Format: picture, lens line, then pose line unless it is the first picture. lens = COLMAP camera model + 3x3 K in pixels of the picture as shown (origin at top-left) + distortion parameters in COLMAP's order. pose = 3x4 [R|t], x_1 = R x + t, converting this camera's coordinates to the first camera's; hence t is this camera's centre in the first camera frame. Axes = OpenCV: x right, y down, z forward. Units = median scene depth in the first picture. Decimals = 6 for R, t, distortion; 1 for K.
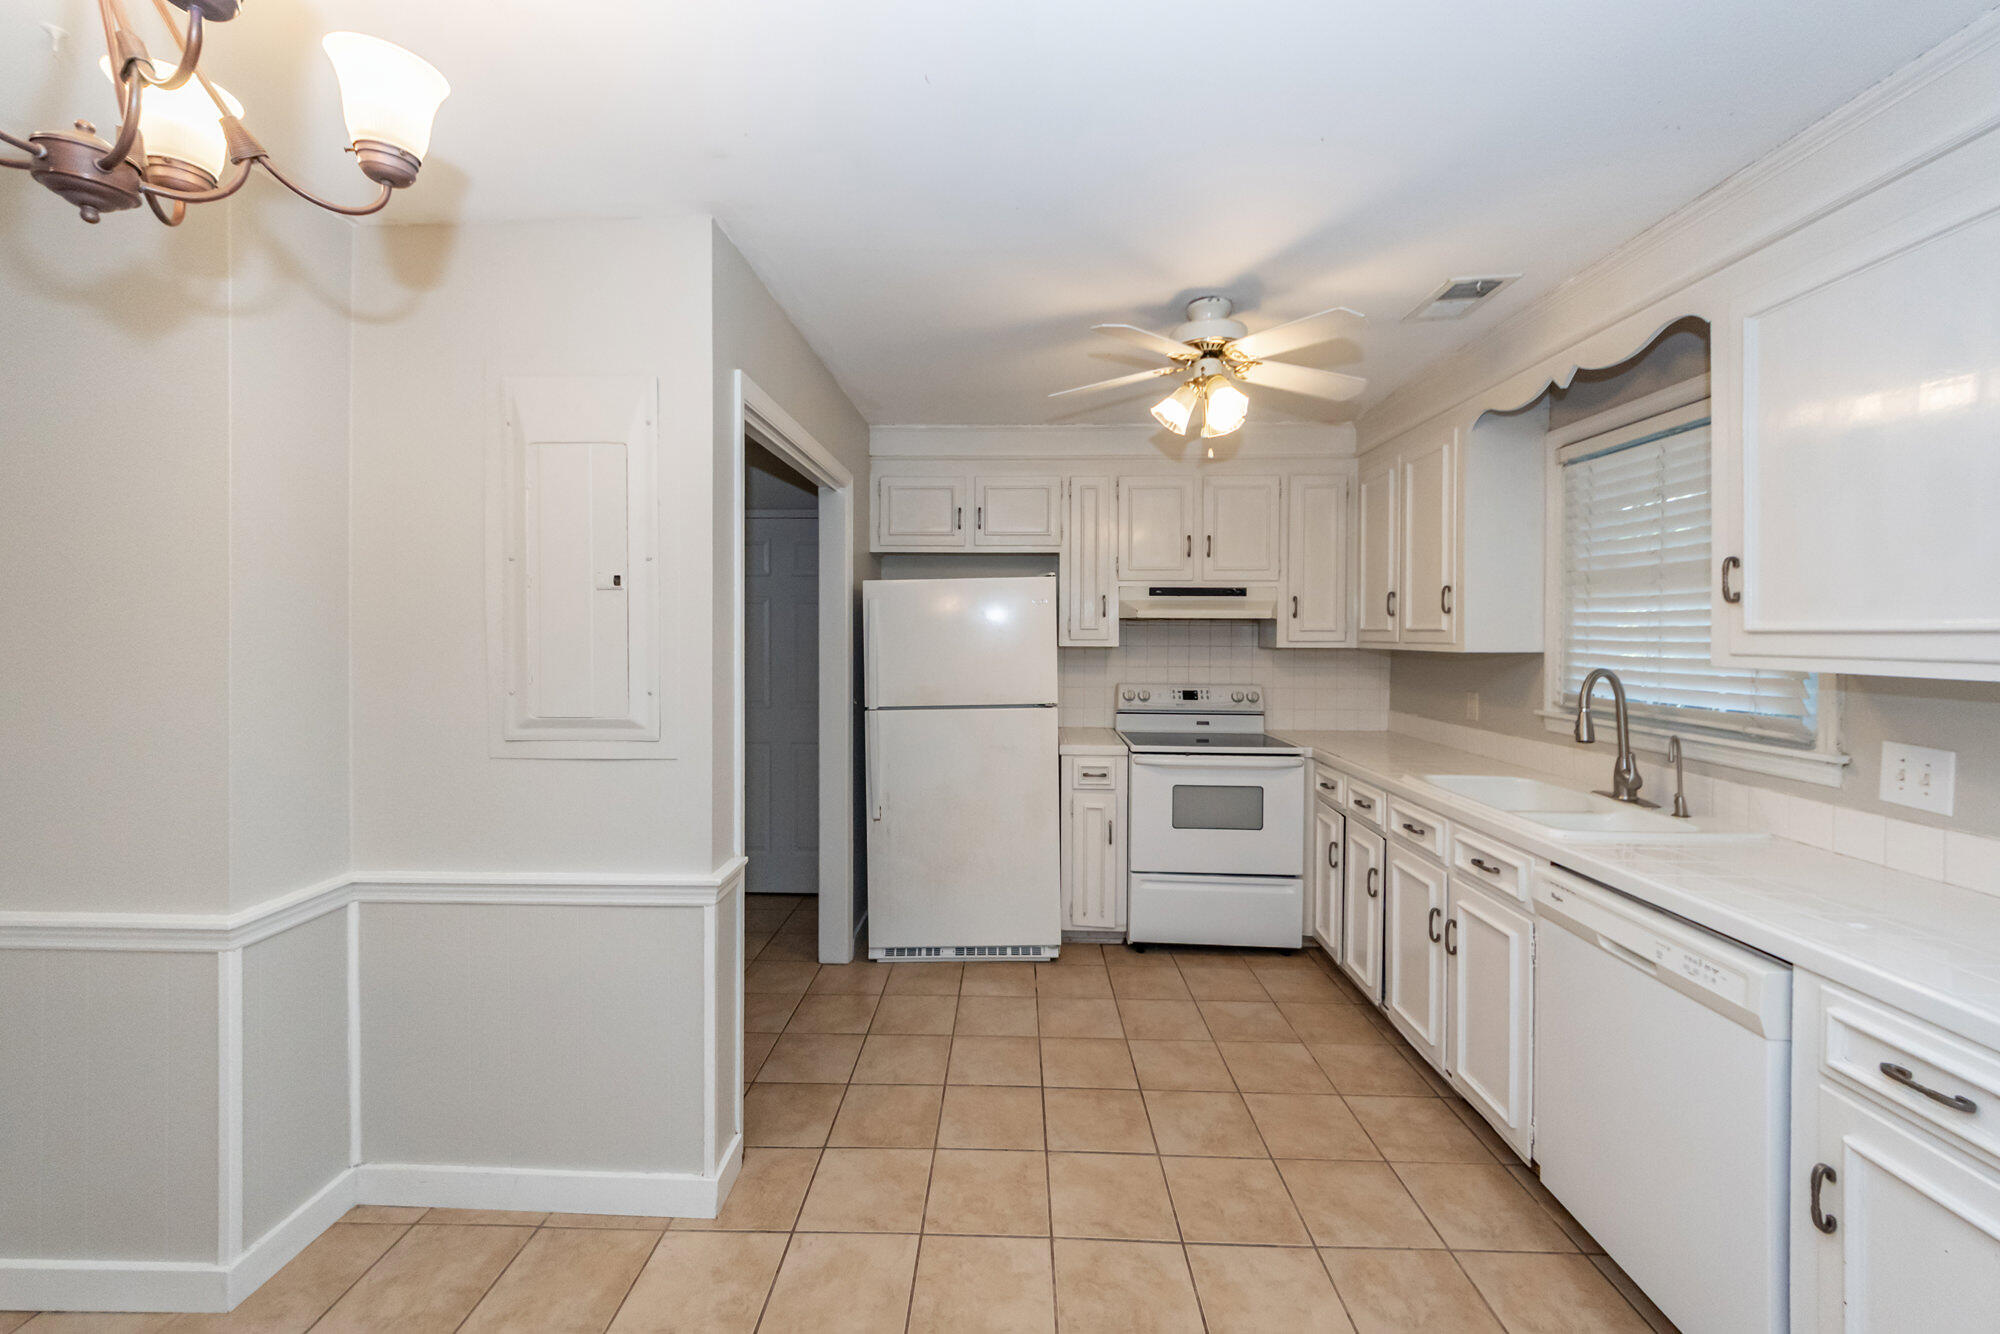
lens RADIAL K [[771.2, 0, 1003.4], [0, 771.2, 641.5], [0, 0, 1]] dist [0.001064, -0.000115]
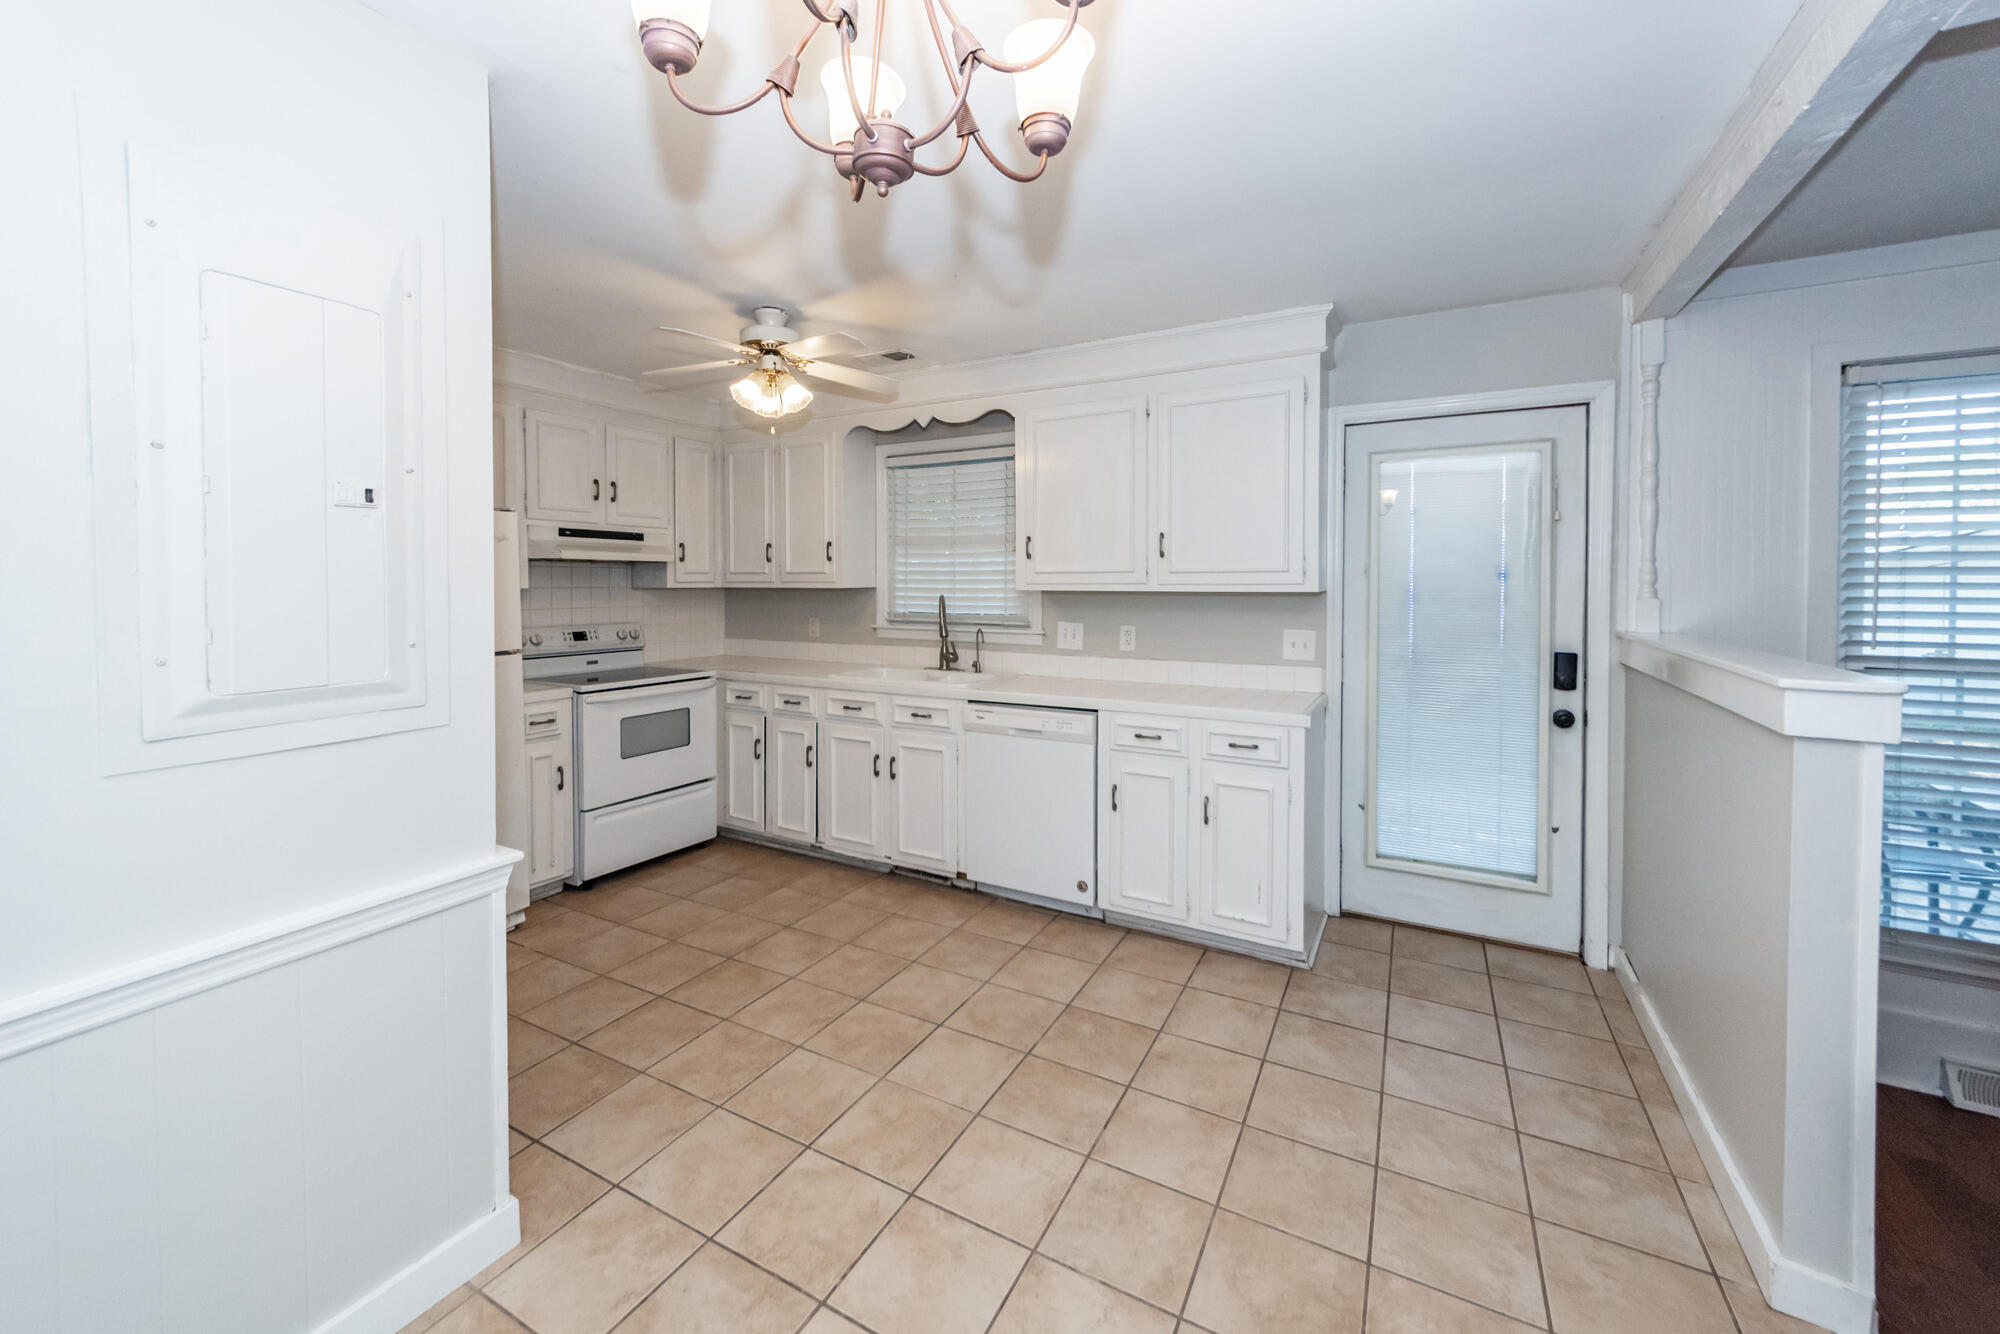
lens RADIAL K [[770.2, 0, 983.0], [0, 770.2, 597.2], [0, 0, 1]] dist [-0.000293, -0.000076]
pose [[0.465612, -0.022116, 0.884713, -0.495235], [0.011127, 0.999755, 0.019136, 0.006149], [-0.884919, 0.000935, 0.465744, 0.076461]]
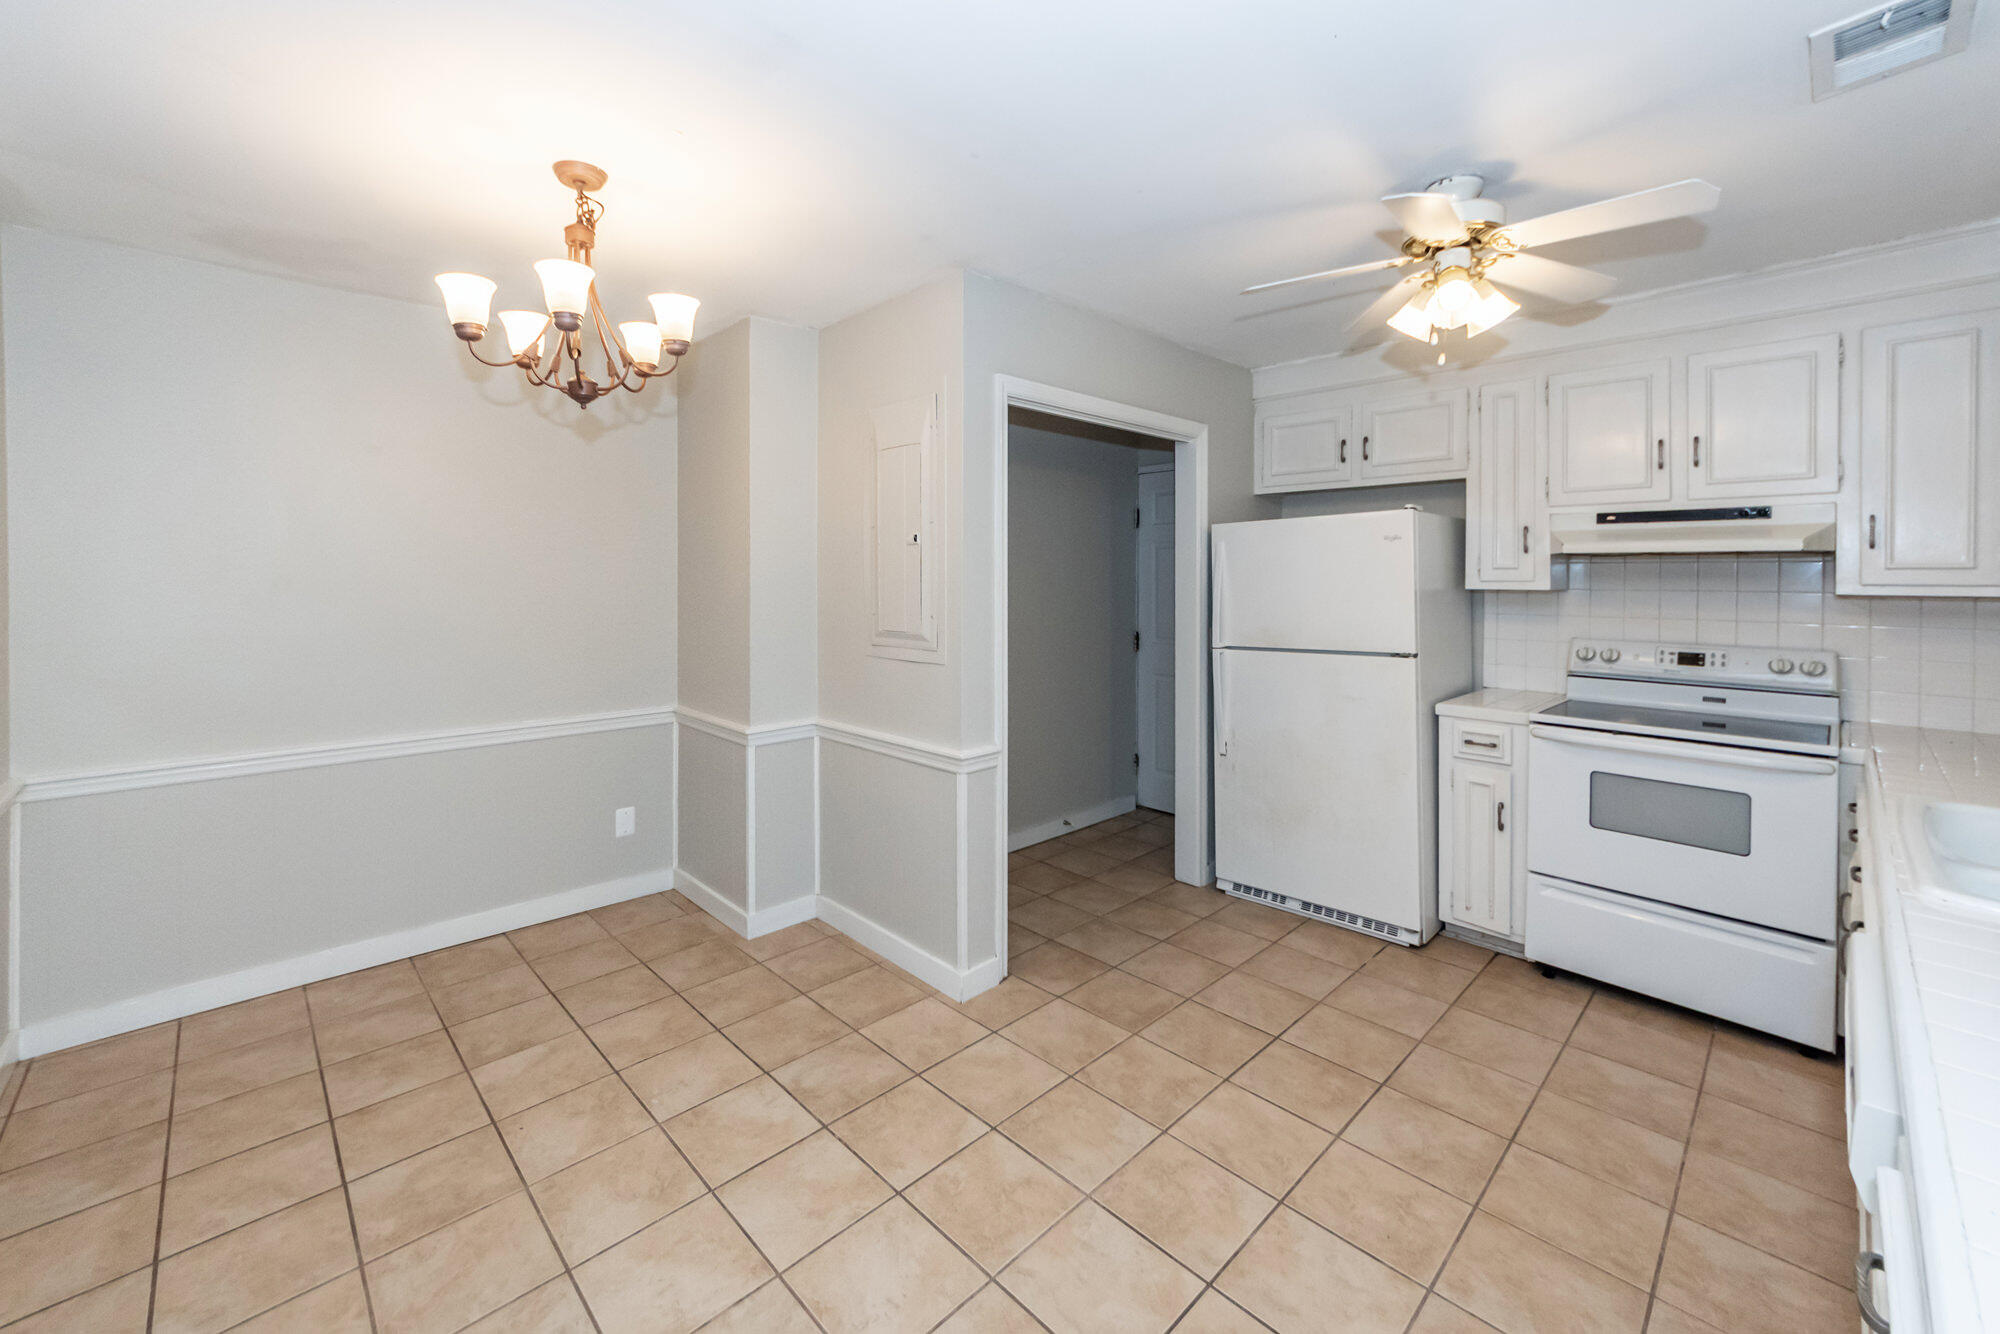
lens RADIAL K [[804.7, 0, 994.0], [0, 804.7, 581.4], [0, 0, 1]] dist [-0.000909, -0.000132]
pose [[0.712349, -0.000012, -0.701825, 0.374449], [-0.004902, 0.999976, -0.004993, 0.005178], [0.701808, 0.006998, 0.712331, 0.013808]]
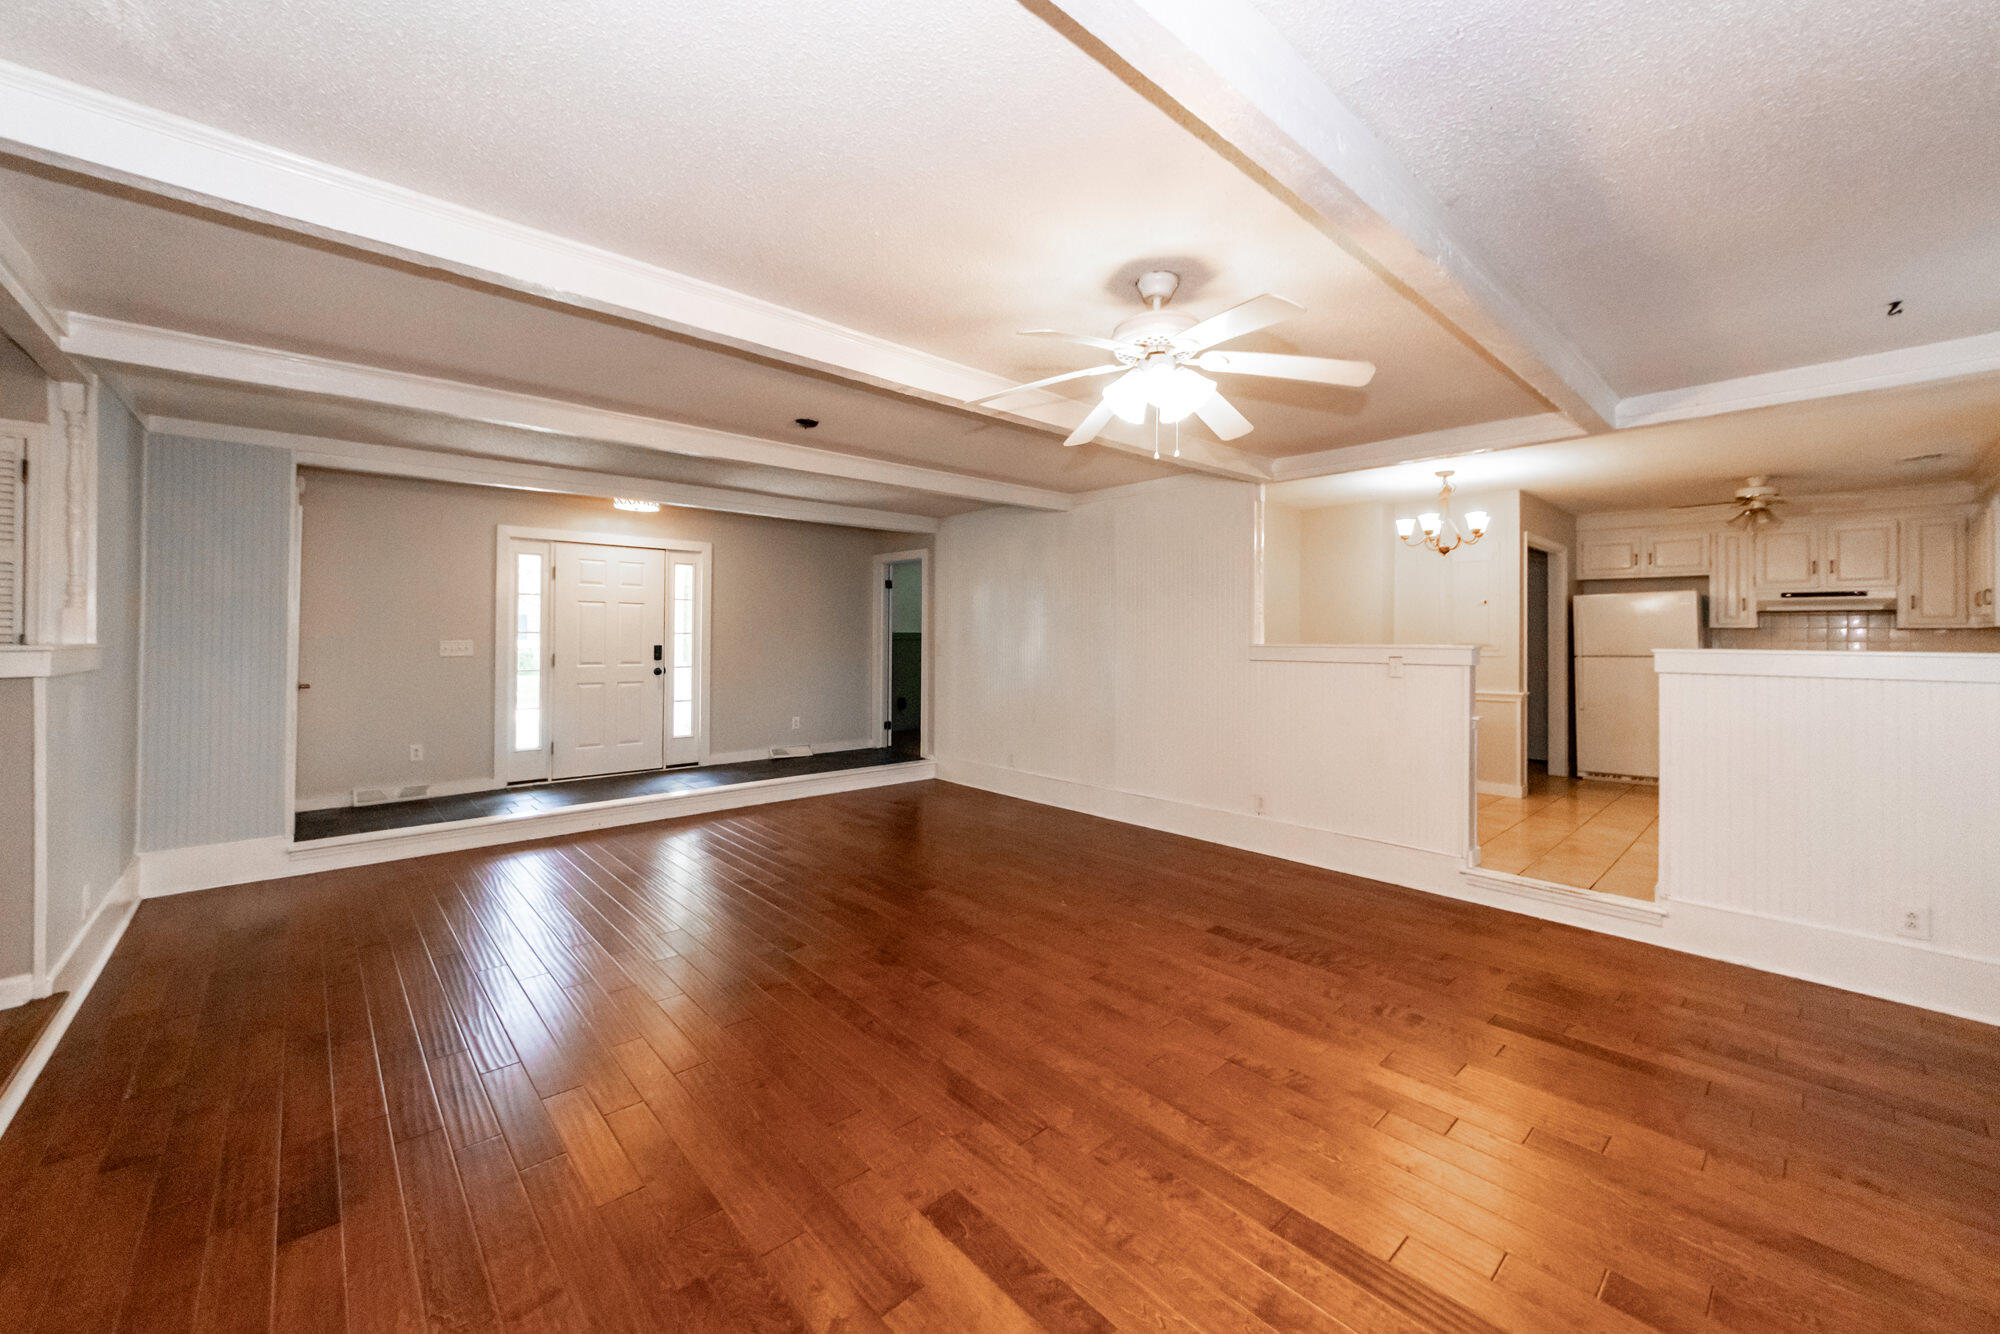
lens RADIAL K [[774.2, 0, 990.9], [0, 774.2, 624.8], [0, 0, 1]] dist [-0.000572, -0.000738]
pose [[0.688215, -0.008305, -0.725459, 0.260000], [-0.009723, 0.999739, -0.020669, 0.059763], [0.725442, 0.021278, 0.687955, -1.631821]]
